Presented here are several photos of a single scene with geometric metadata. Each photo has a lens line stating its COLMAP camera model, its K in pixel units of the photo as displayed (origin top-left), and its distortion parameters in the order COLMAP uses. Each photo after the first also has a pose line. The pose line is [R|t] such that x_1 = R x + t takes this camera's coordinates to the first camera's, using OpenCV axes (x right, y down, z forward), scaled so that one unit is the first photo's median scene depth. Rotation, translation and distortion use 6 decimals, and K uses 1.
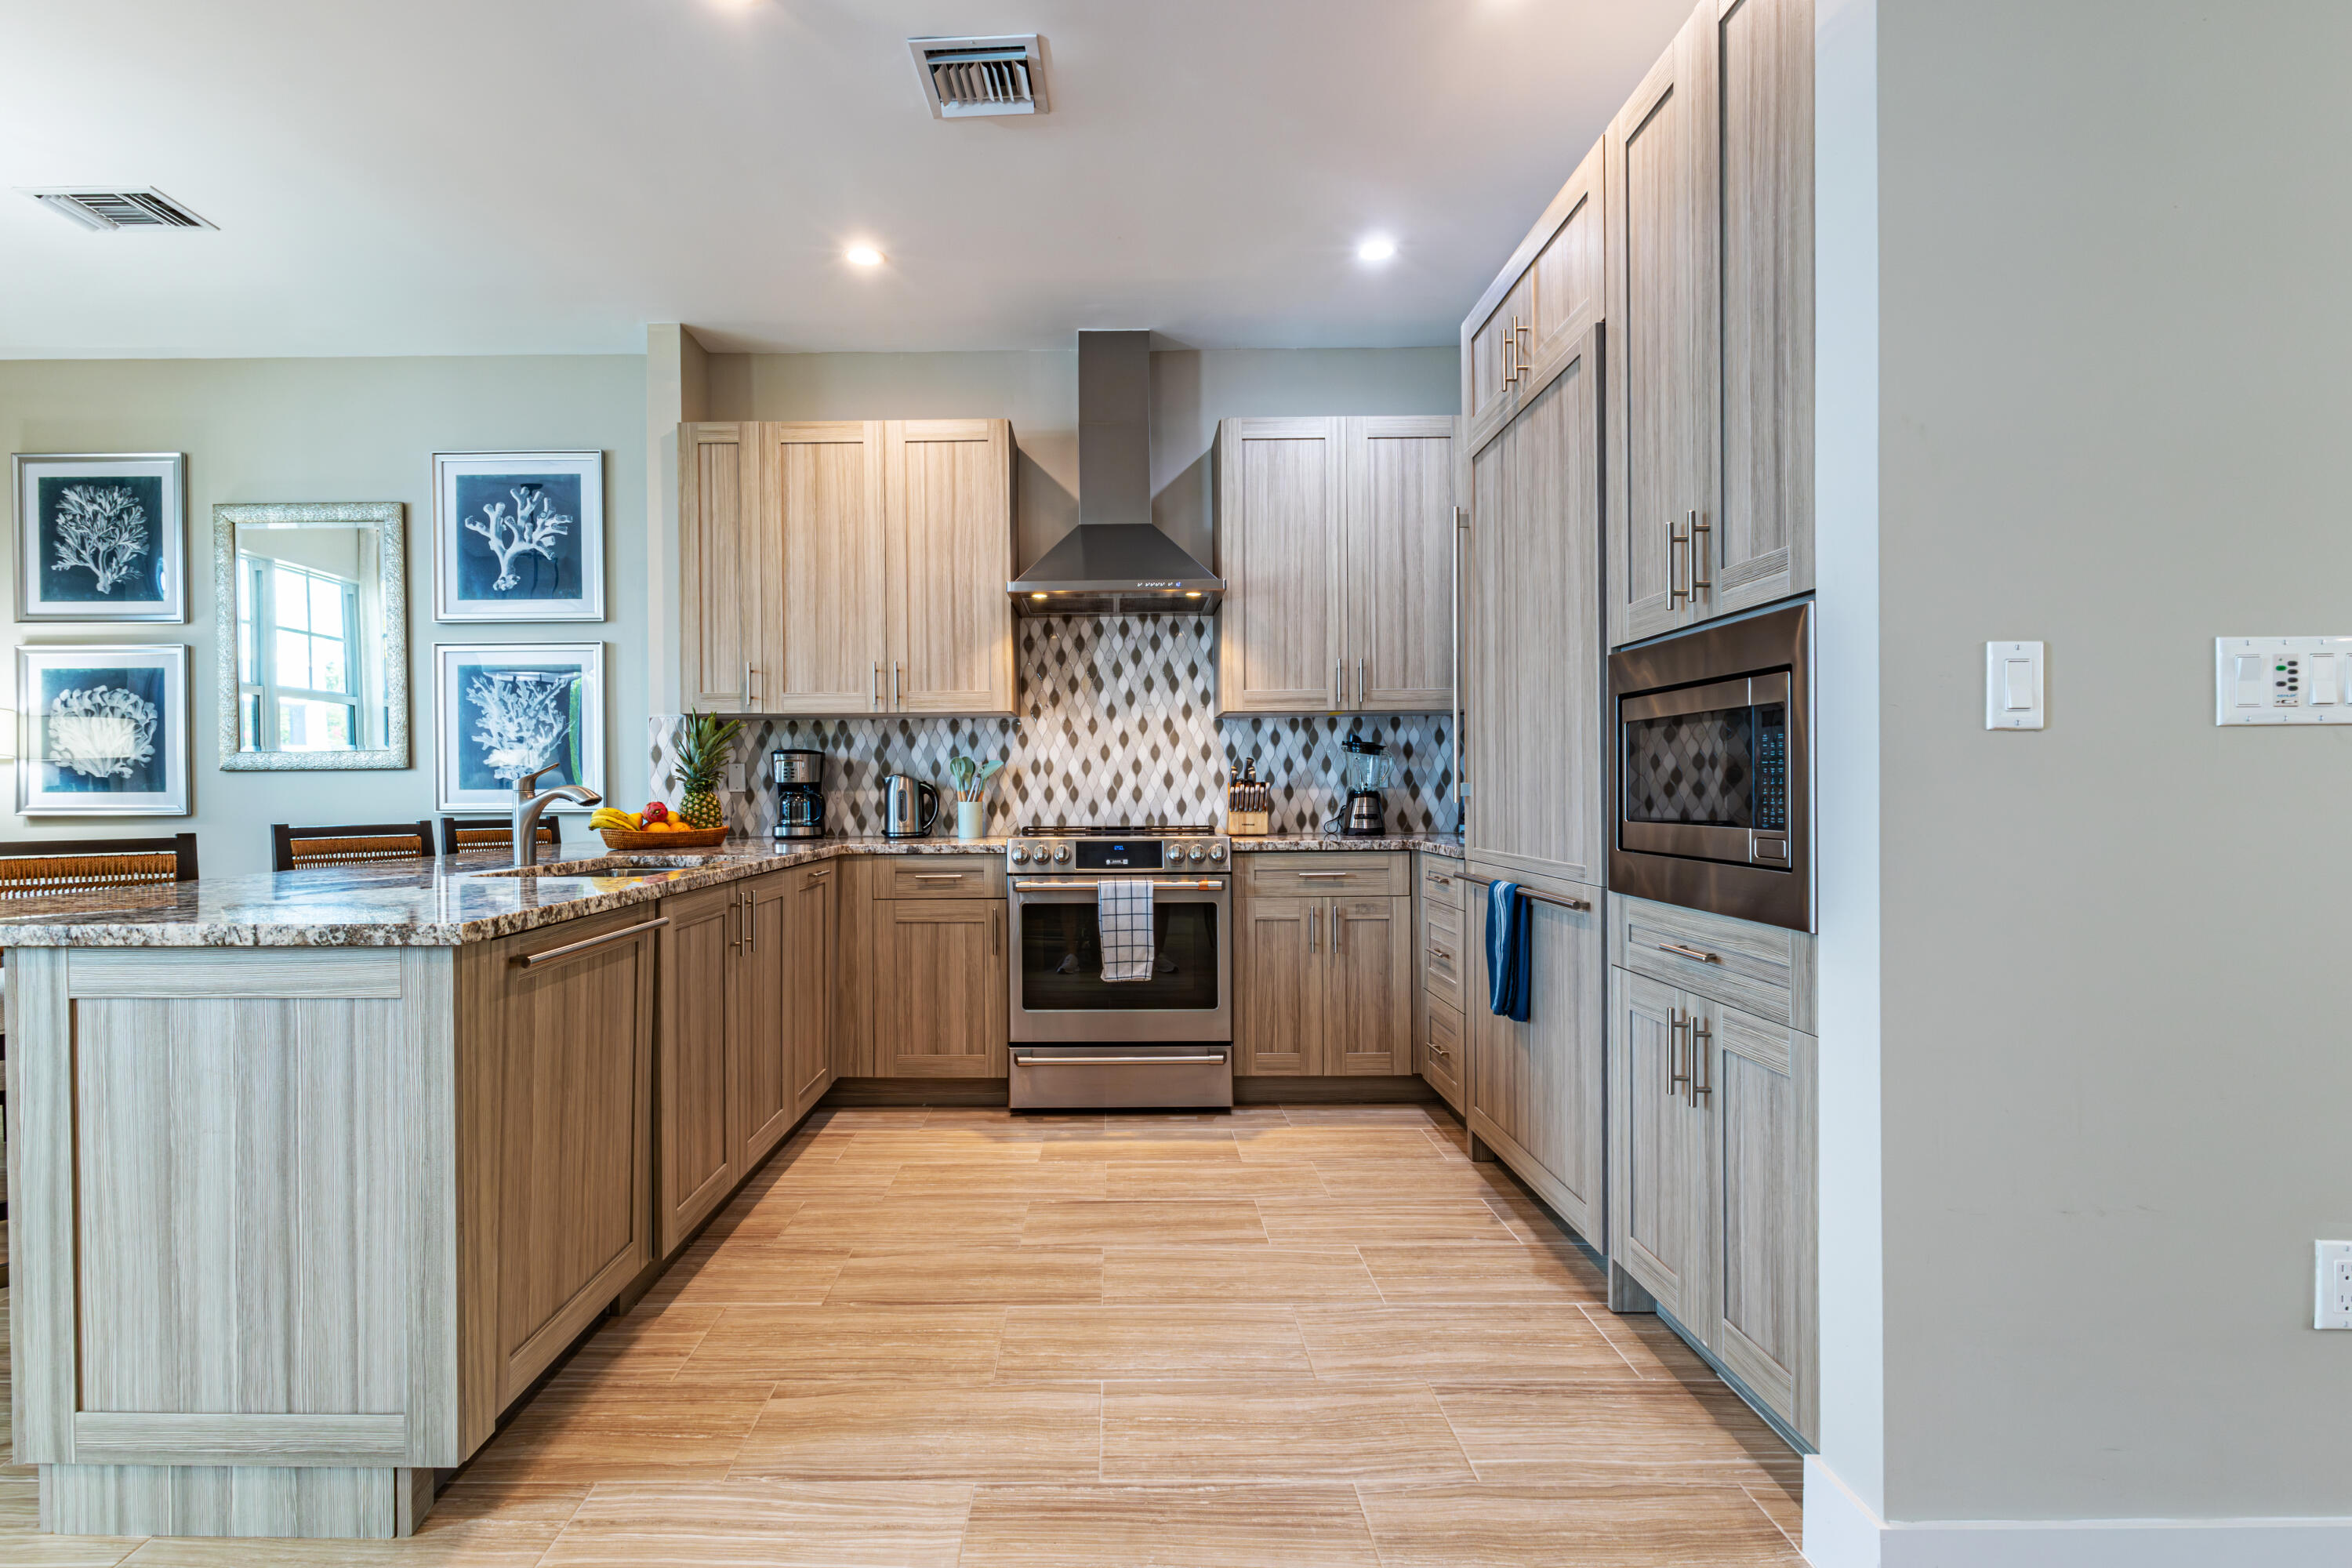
lens RADIAL K [[1051.7, 0, 1176.0], [0, 1051.7, 784.0], [0, 0, 1]] dist [0.003005, 0.000731]
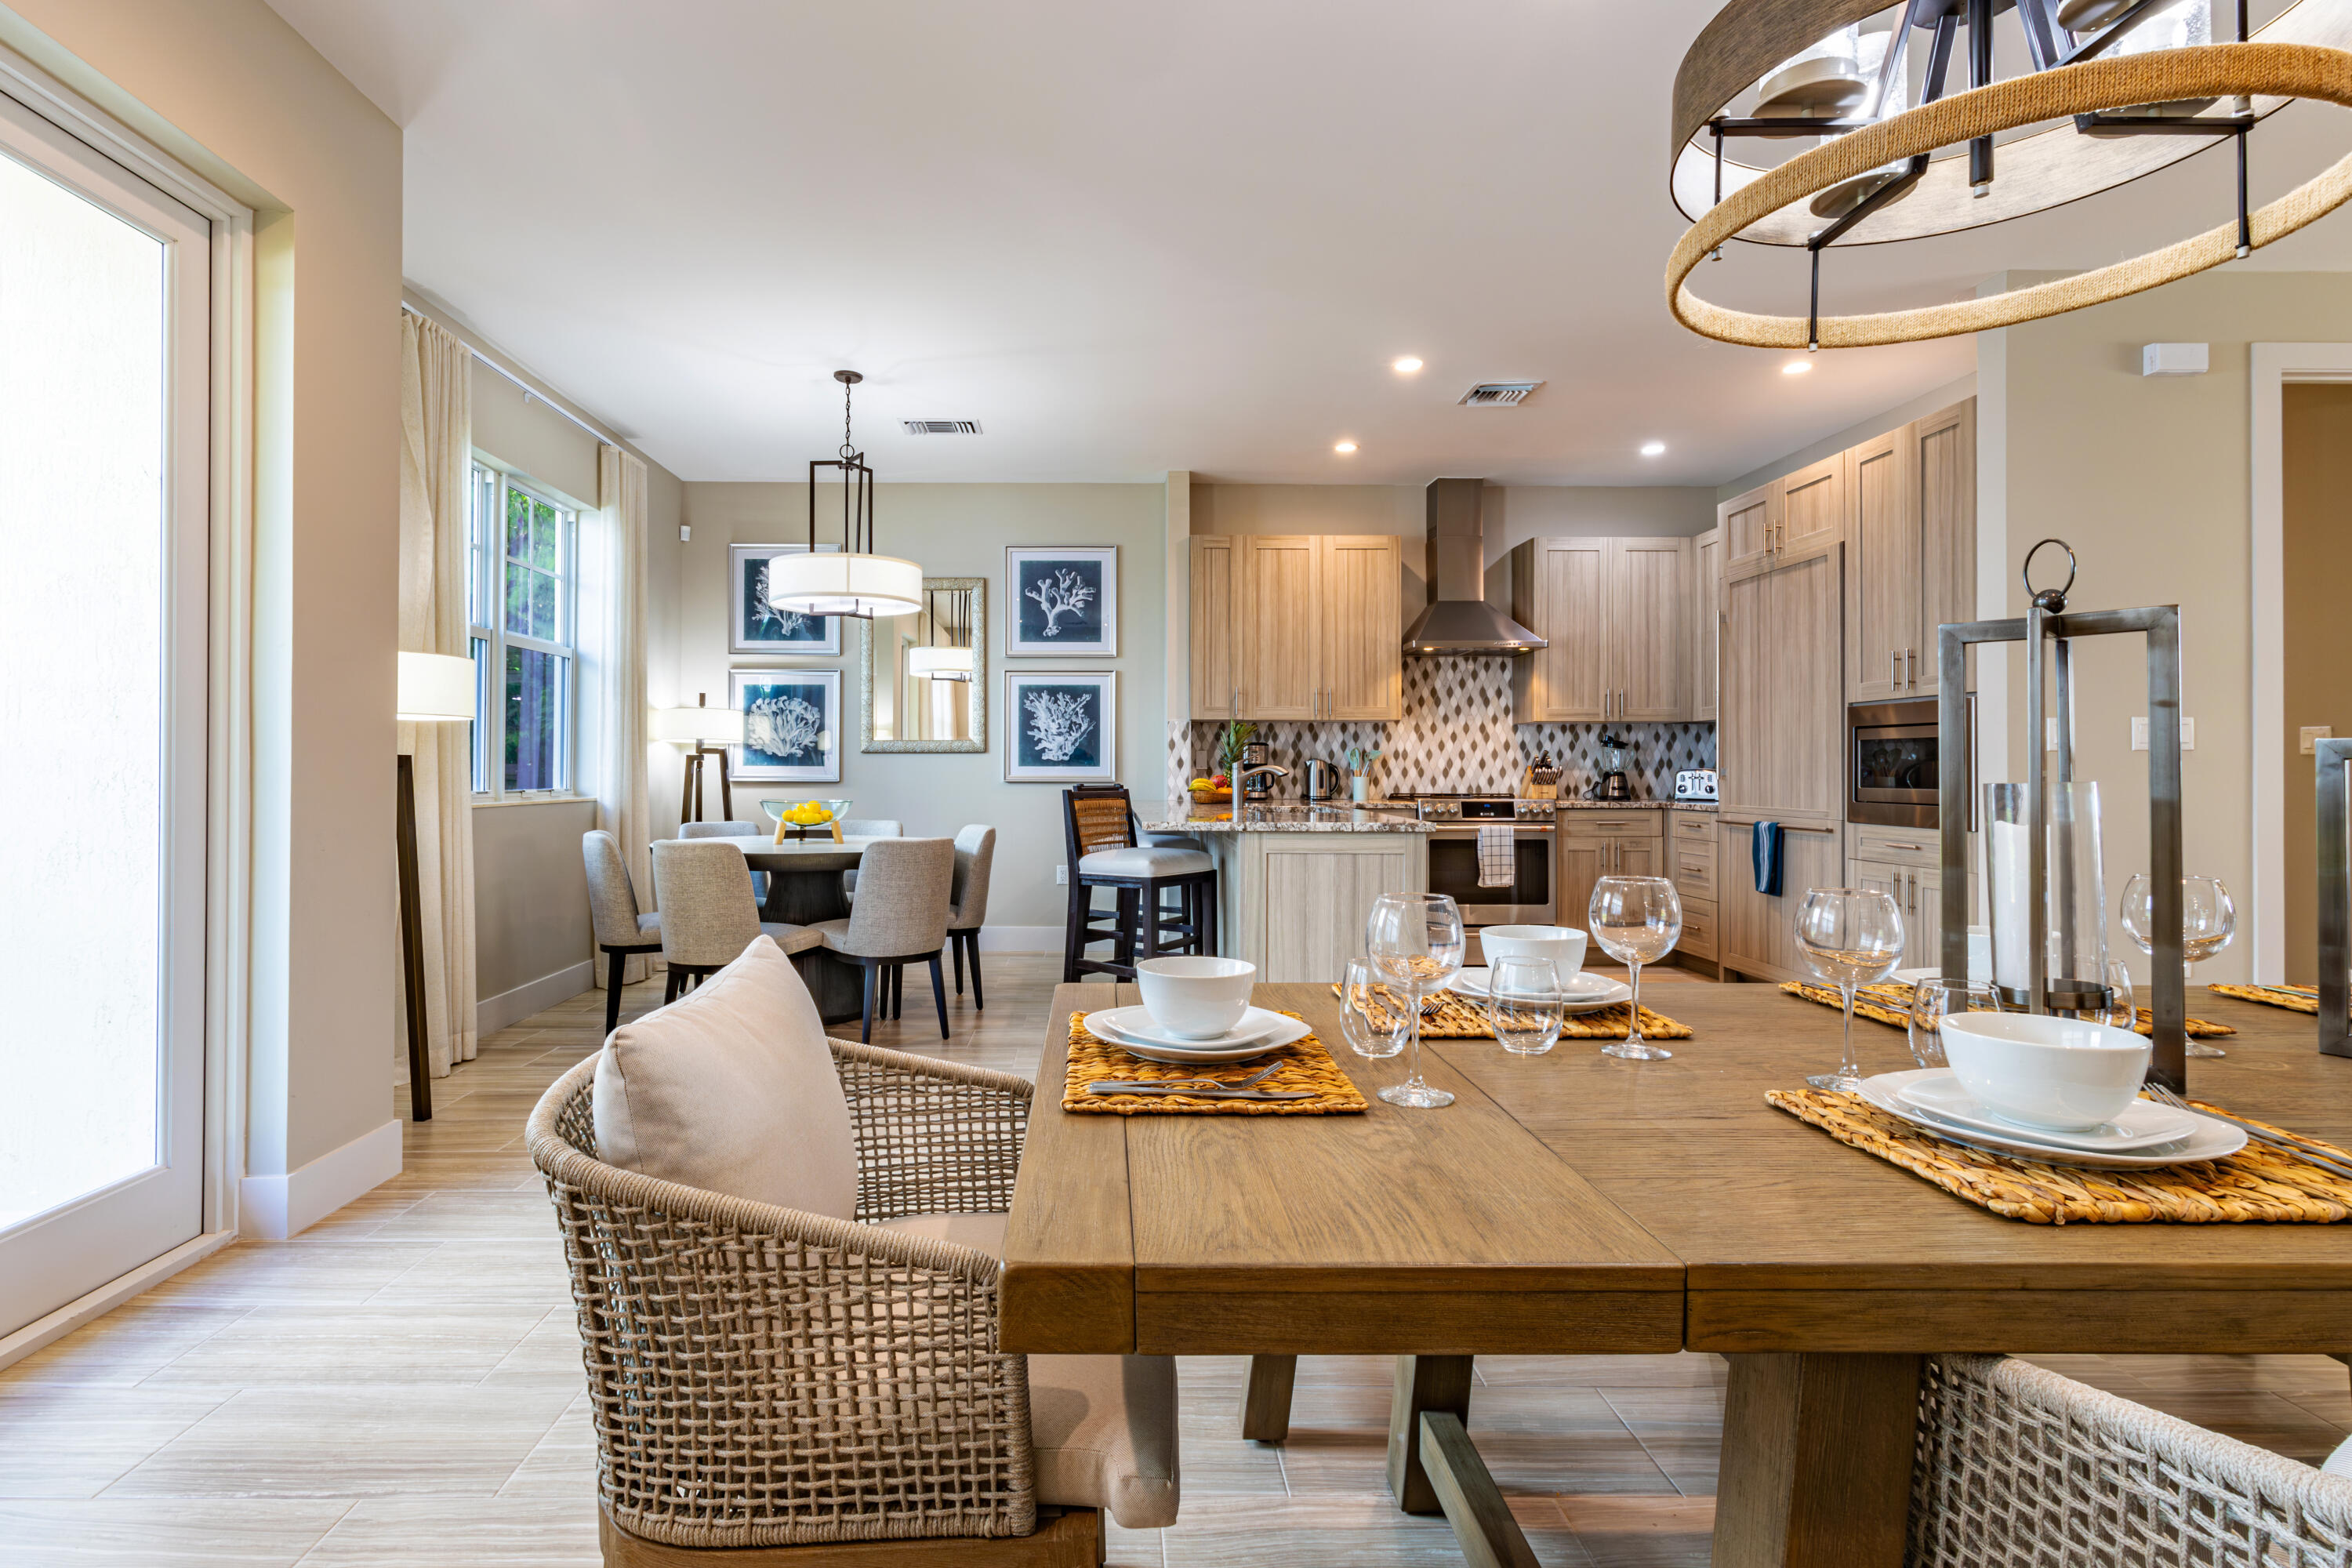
lens RADIAL K [[1048.8, 0, 1175.9], [0, 1048.8, 756.0], [0, 0, 1]] dist [-0.001136, -0.000186]
pose [[0.999741, 0.008470, 0.021141, -0.490019], [-0.008332, 0.999944, -0.006579, -0.001458], [-0.021195, 0.006401, 0.999755, -0.528470]]
